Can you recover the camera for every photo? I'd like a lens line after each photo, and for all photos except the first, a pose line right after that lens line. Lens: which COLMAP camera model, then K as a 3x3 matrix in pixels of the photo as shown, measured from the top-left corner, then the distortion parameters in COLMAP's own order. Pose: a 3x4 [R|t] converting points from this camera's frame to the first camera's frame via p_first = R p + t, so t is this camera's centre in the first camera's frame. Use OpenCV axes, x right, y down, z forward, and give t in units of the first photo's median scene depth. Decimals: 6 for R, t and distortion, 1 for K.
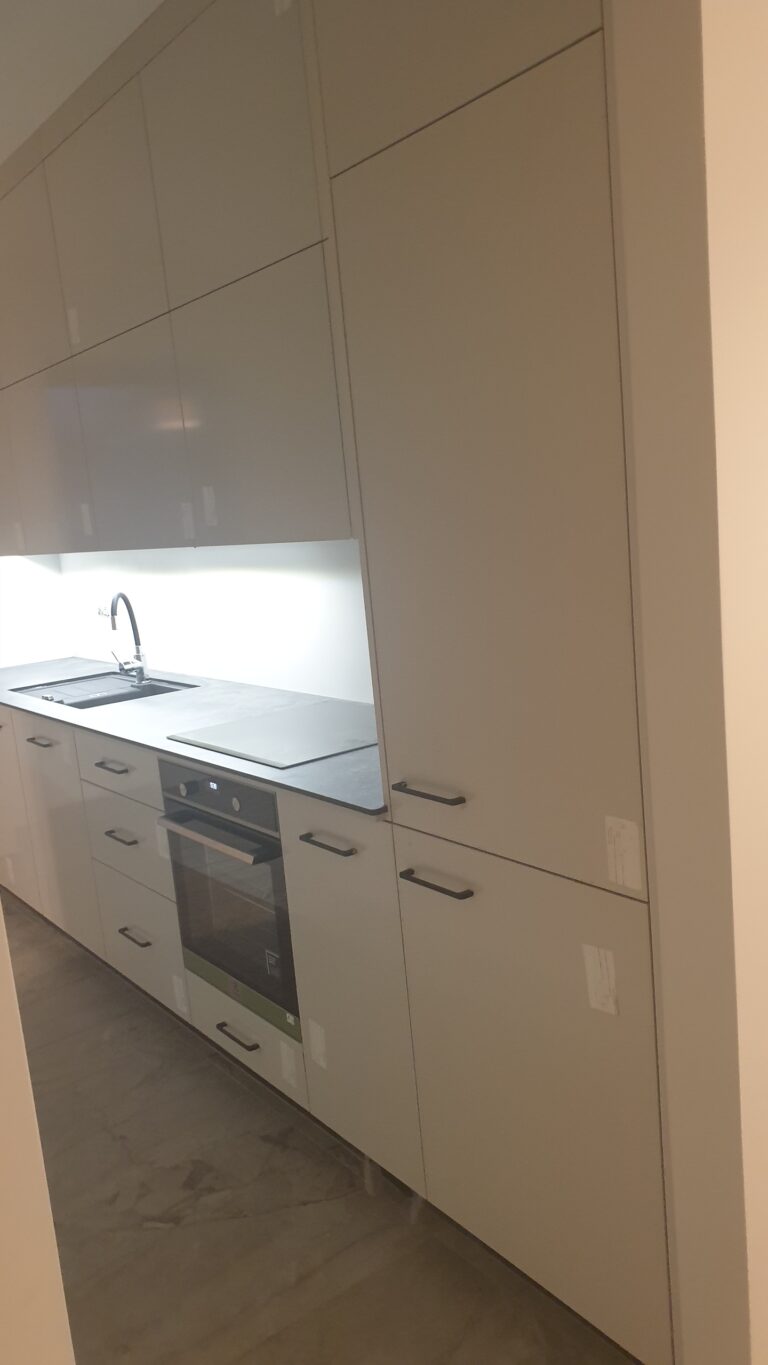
lens RADIAL K [[1033.6, 0, 388.9], [0, 1033.6, 689.8], [0, 0, 1]] dist [0.002652, -0.011055]
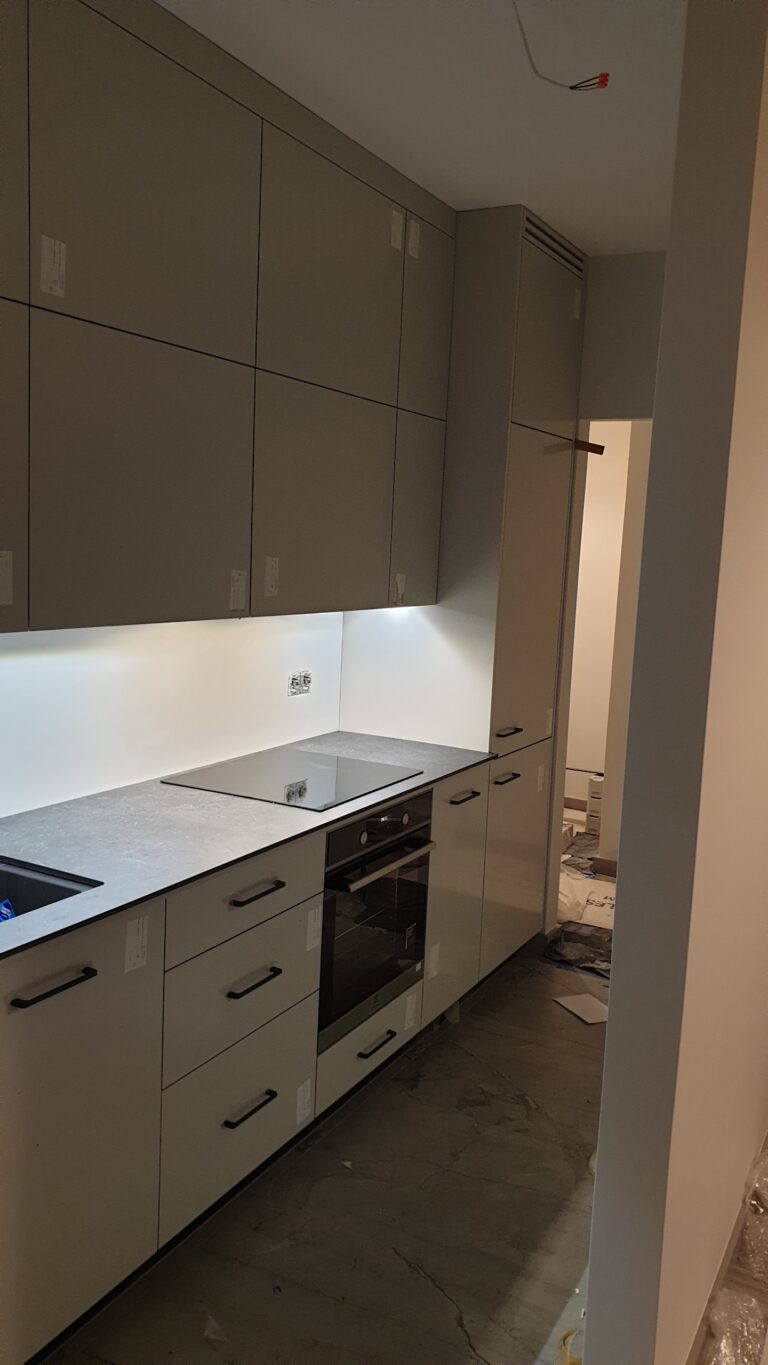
lens RADIAL K [[1033.6, 0, 383.4], [0, 1033.6, 675.1], [0, 0, 1]] dist [0.002652, -0.011055]
pose [[-0.380138, -0.048110, 0.923678, -1.152353], [0.152671, 0.981684, 0.113963, -0.184900], [-0.912243, 0.184341, -0.365831, 1.309211]]
